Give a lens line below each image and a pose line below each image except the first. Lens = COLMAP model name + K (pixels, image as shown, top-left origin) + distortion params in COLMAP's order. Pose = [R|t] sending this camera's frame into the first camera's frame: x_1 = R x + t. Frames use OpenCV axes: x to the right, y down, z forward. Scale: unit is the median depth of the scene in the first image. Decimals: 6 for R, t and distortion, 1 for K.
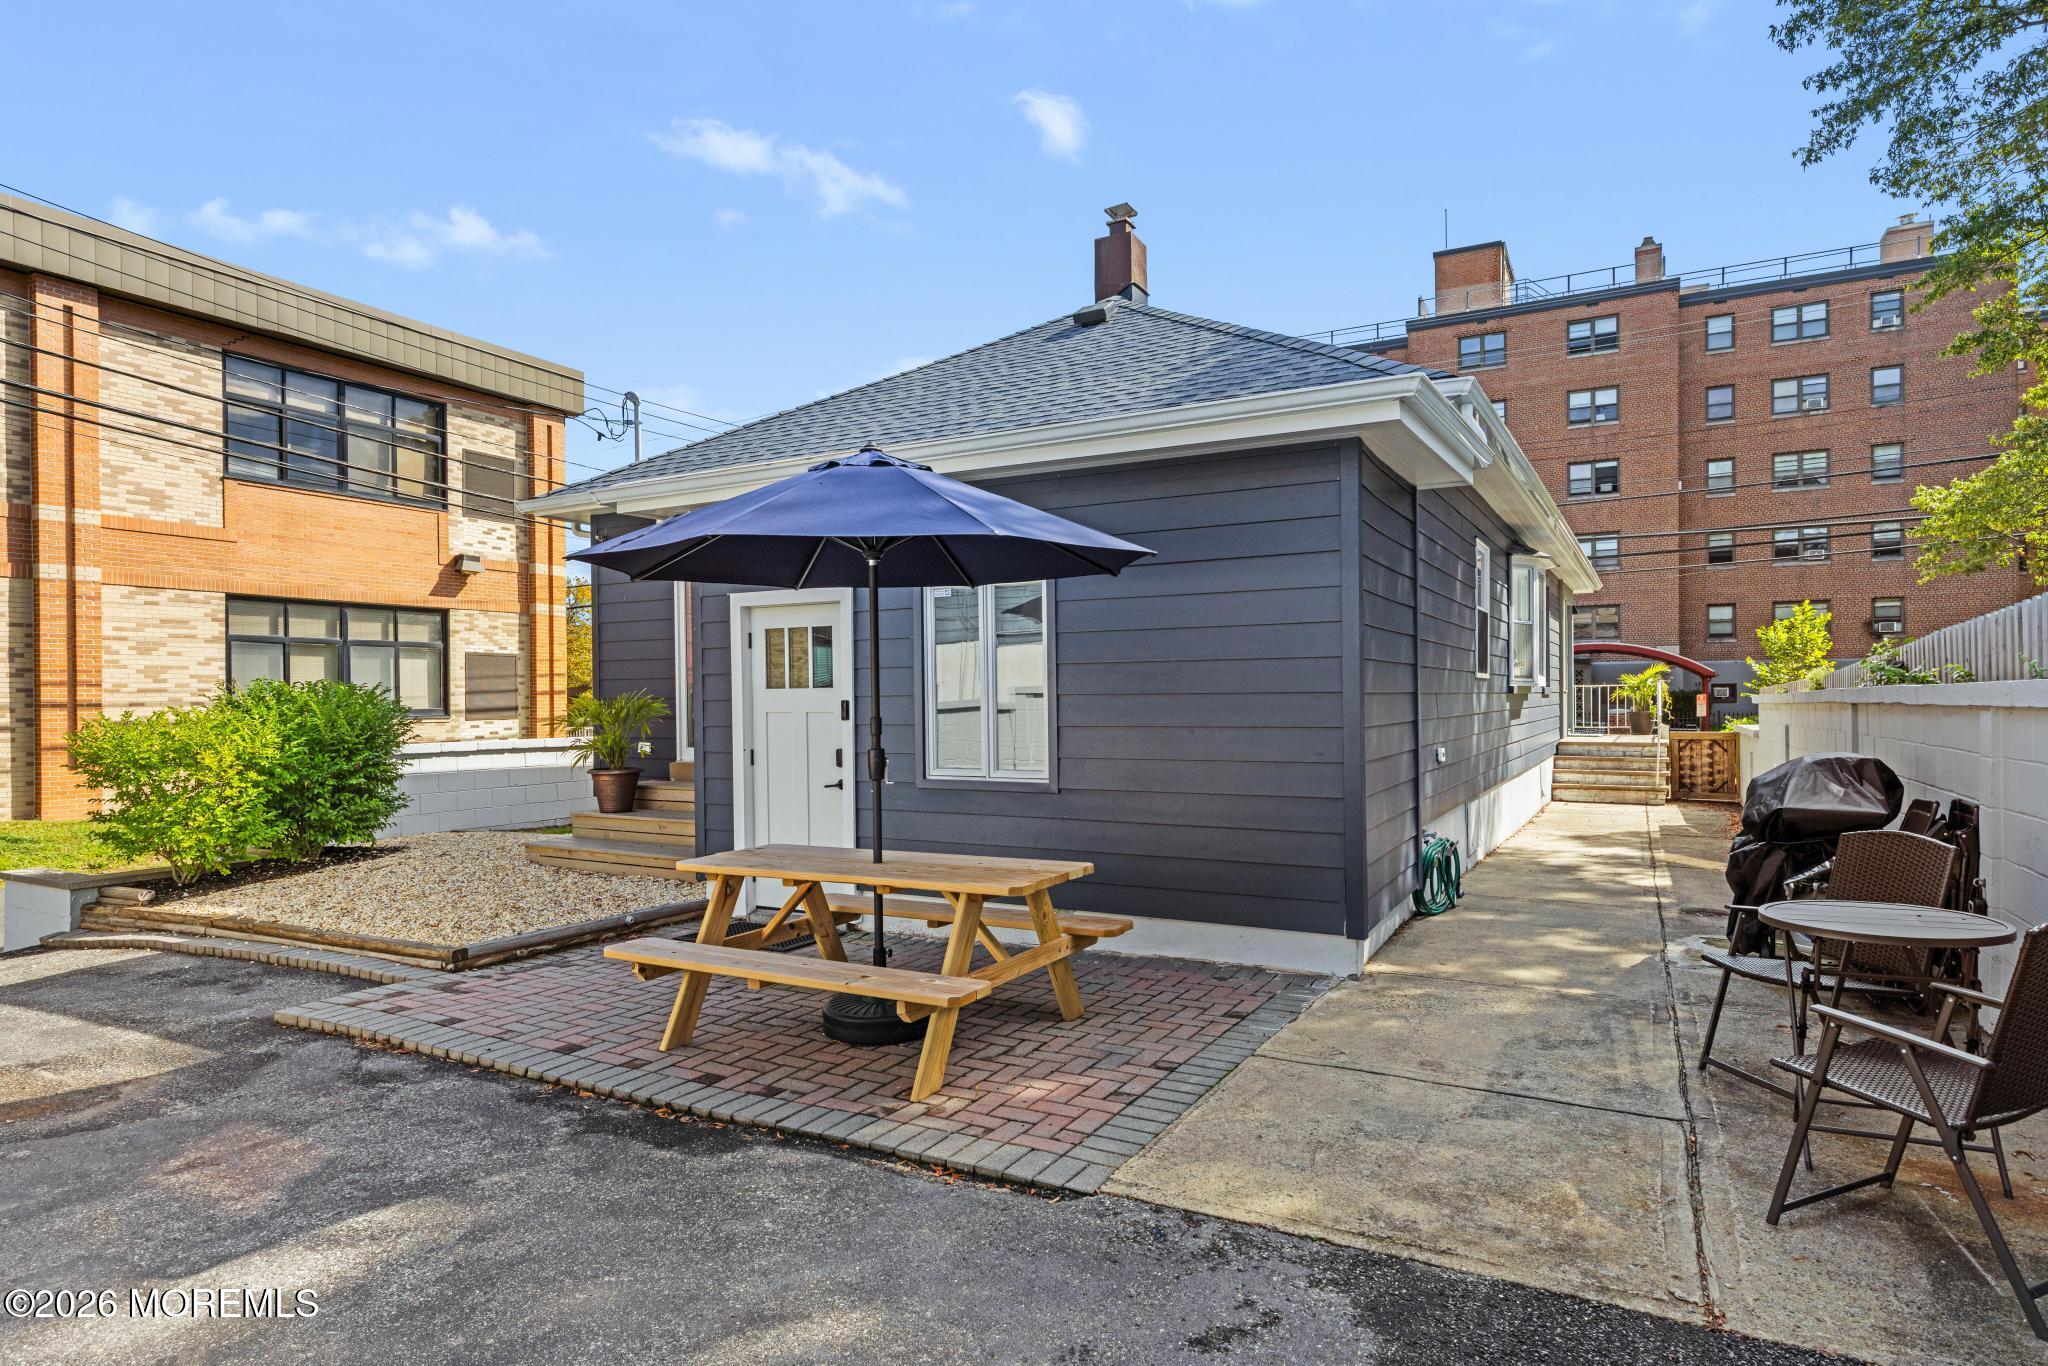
lens RADIAL K [[1135.4, 0, 1028.9], [0, 1135.4, 699.9], [0, 0, 1]] dist [0.012527, -0.001788]
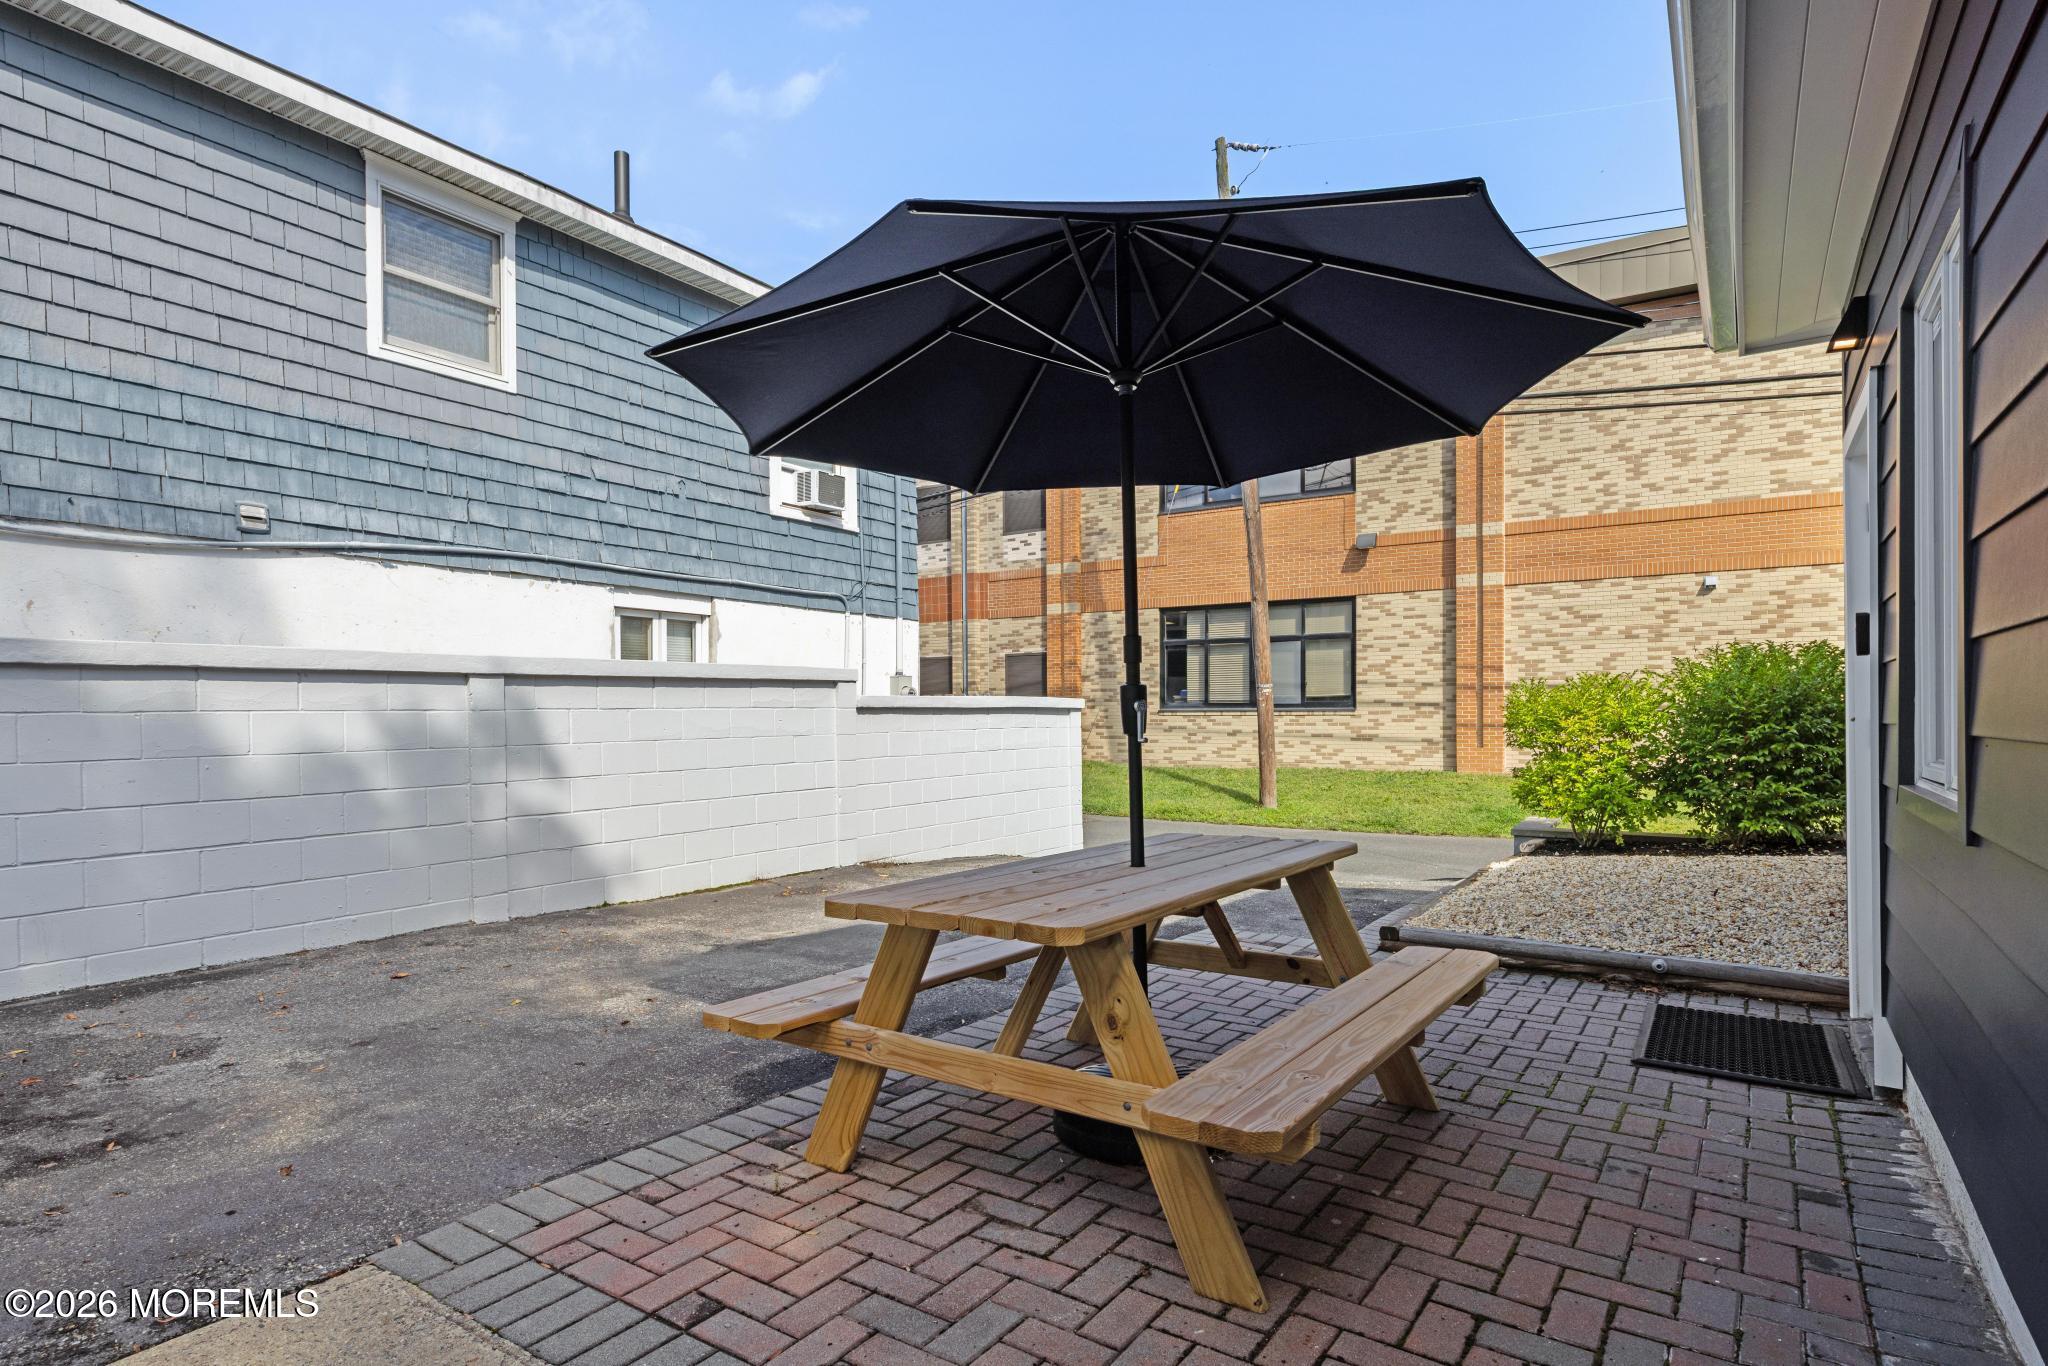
lens RADIAL K [[1054.9, 0, 1036.6], [0, 1054.9, 690.8], [0, 0, 1]] dist [0.004786, -0.000254]
pose [[-0.062114, -0.020731, -0.997854, 0.329892], [-0.006586, 0.999771, -0.020361, 0.037621], [0.998047, 0.005307, -0.062237, 0.683287]]
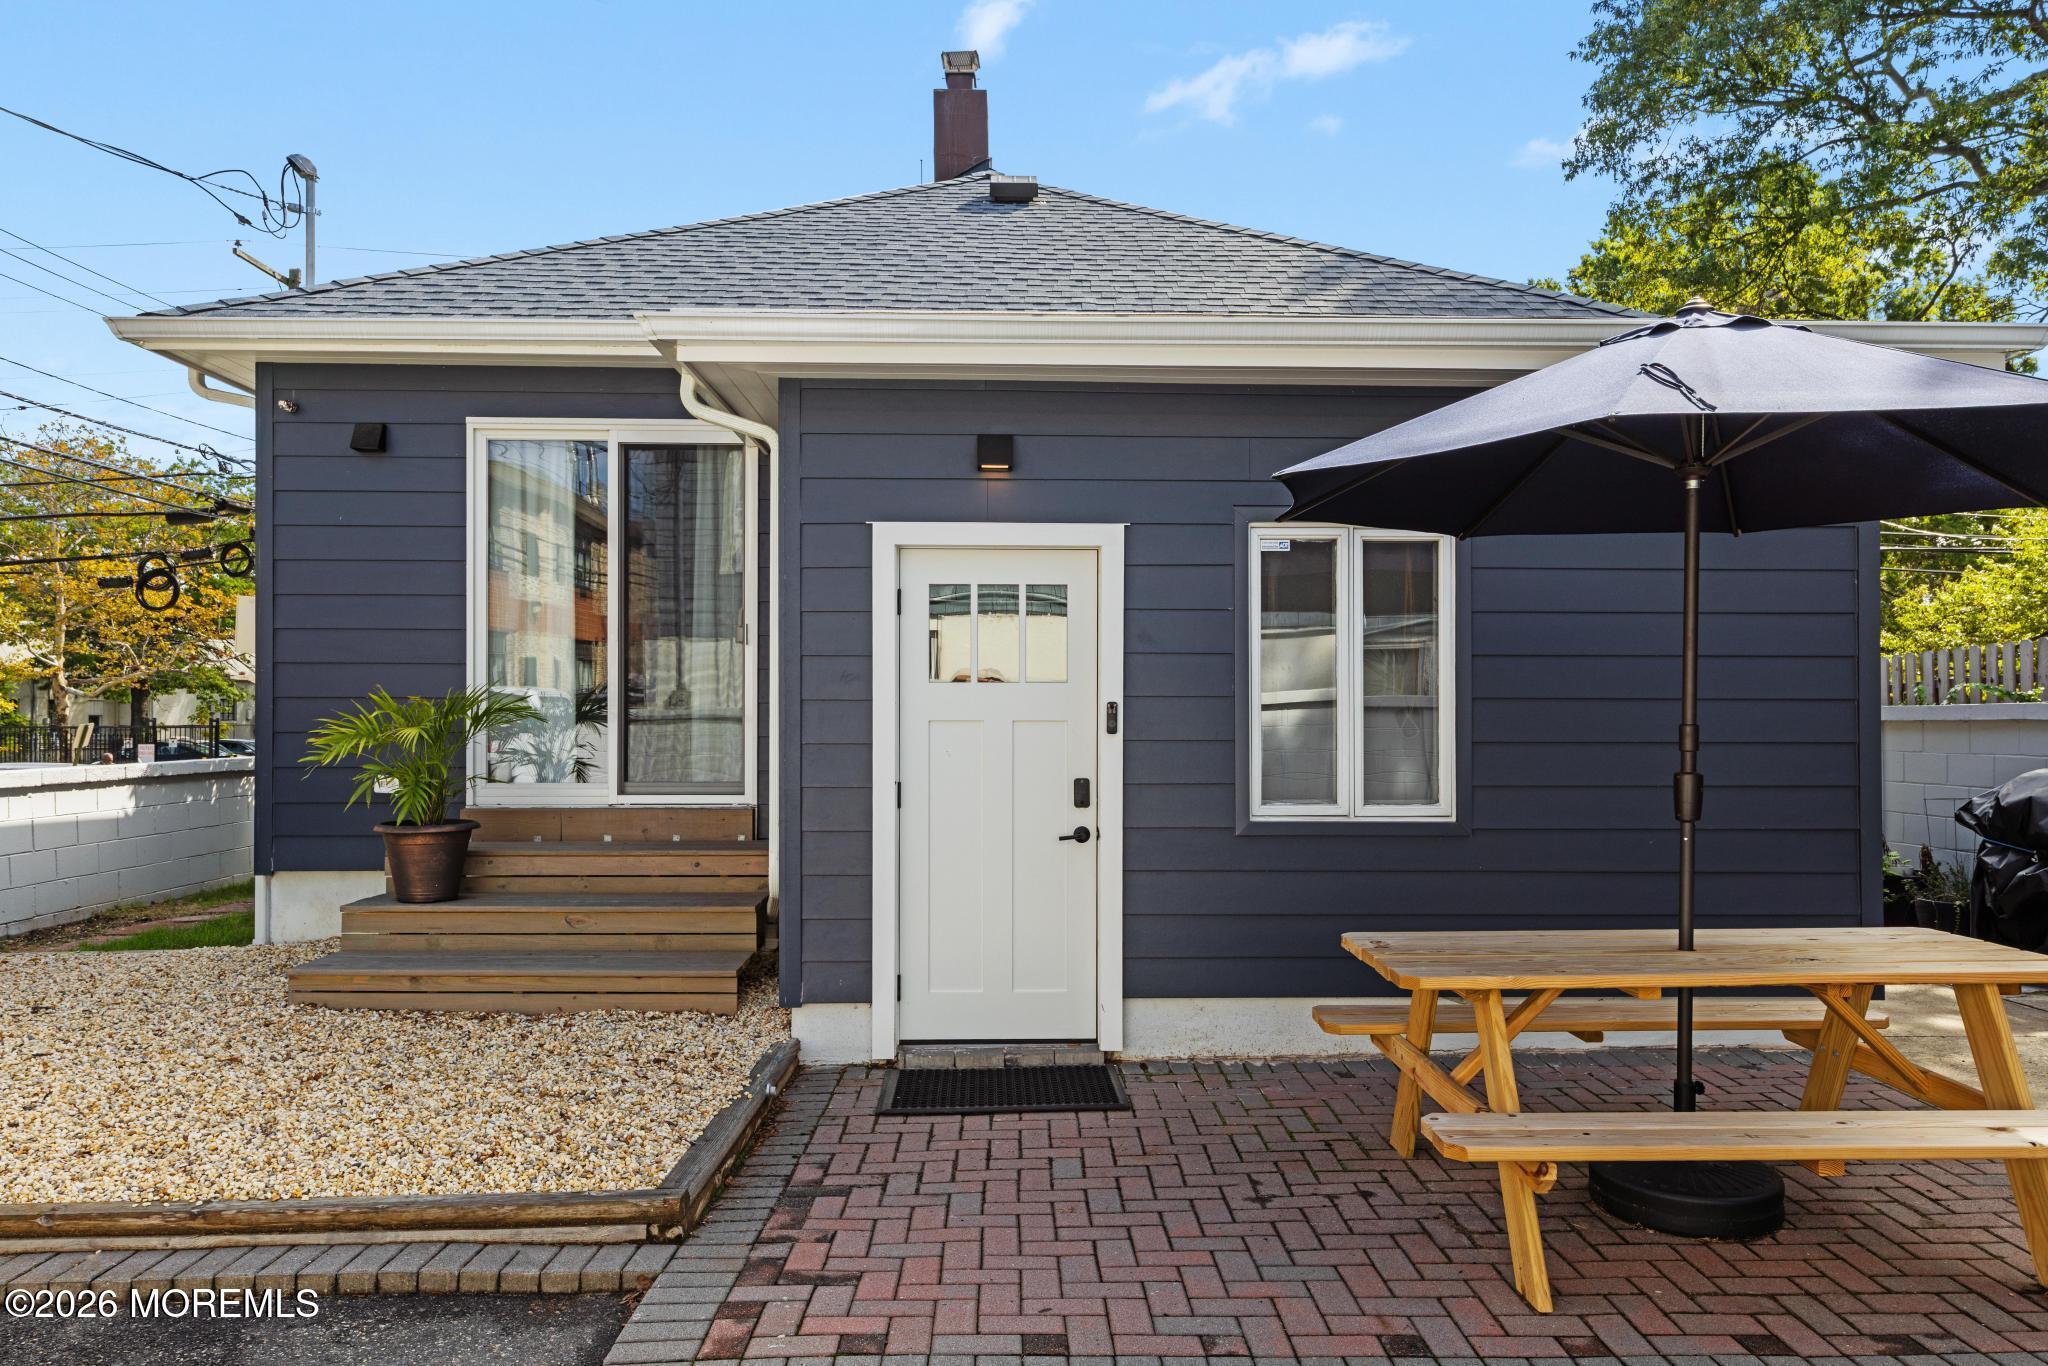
lens RADIAL K [[1370.5, 0, 1041.4], [0, 1370.5, 697.5], [0, 0, 1]] dist [0.011376, -0.003604]
pose [[0.860254, 0.016491, 0.509599, -0.589099], [-0.008286, 0.999797, -0.018366, 0.012178], [-0.509798, 0.011577, 0.860216, 0.356781]]
